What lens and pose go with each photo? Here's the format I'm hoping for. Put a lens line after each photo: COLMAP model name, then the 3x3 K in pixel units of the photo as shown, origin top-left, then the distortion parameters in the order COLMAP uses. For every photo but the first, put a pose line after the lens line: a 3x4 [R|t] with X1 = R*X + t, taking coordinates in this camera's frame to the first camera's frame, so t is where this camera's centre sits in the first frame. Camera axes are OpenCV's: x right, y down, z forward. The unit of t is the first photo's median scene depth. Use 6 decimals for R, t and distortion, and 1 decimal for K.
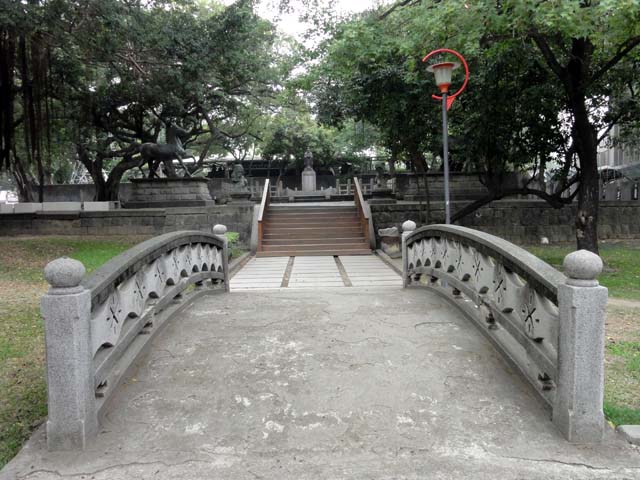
lens RADIAL K [[530.9, 0, 319.5], [0, 530.9, 240.2], [0, 0, 1]] dist [-0.002510, -0.000042]
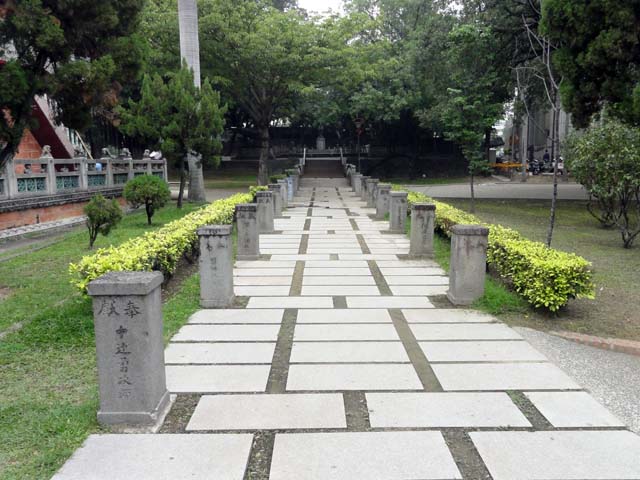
lens RADIAL K [[530.9, 0, 320.6], [0, 530.9, 239.5], [0, 0, 1]] dist [-0.002510, -0.000042]
pose [[0.999694, 0.013436, -0.020761, 0.021627], [-0.011609, 0.996251, 0.085723, 0.053995], [0.021835, -0.085456, 0.996103, -0.843143]]
